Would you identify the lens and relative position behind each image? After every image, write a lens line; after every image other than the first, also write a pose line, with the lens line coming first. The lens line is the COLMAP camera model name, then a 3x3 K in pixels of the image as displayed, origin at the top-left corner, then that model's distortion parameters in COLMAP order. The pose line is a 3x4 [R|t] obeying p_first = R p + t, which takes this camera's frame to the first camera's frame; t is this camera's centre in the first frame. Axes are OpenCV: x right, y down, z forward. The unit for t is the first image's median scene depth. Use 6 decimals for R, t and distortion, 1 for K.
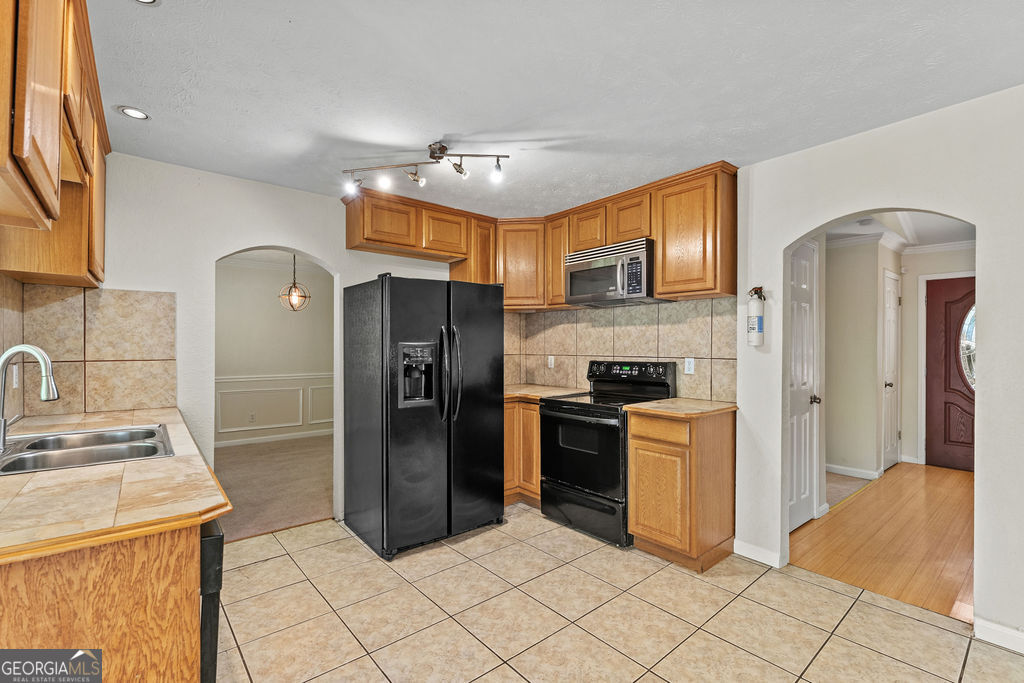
lens RADIAL K [[451.9, 0, 515.0], [0, 451.9, 345.0], [0, 0, 1]] dist [-0.000812, -0.001111]
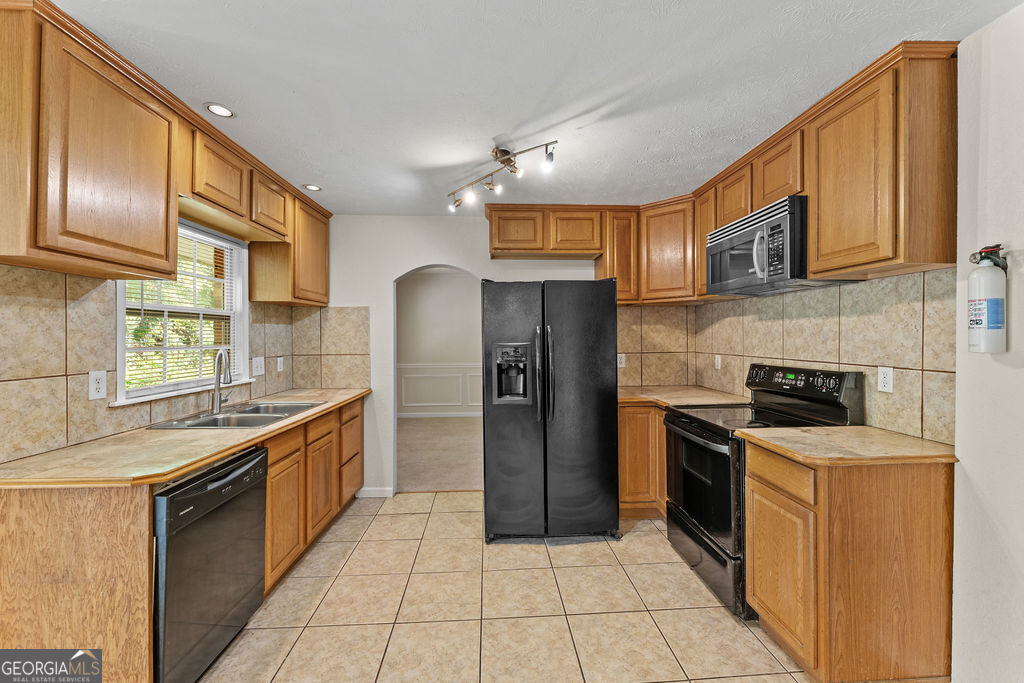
lens RADIAL K [[408.1, 0, 512.8], [0, 408.1, 337.2], [0, 0, 1]] dist [-0.001054, -0.000545]
pose [[0.800028, -0.002920, -0.599956, 0.347894], [0.006322, 0.999974, 0.003563, -0.021780], [0.599930, -0.006643, 0.800025, 0.242552]]
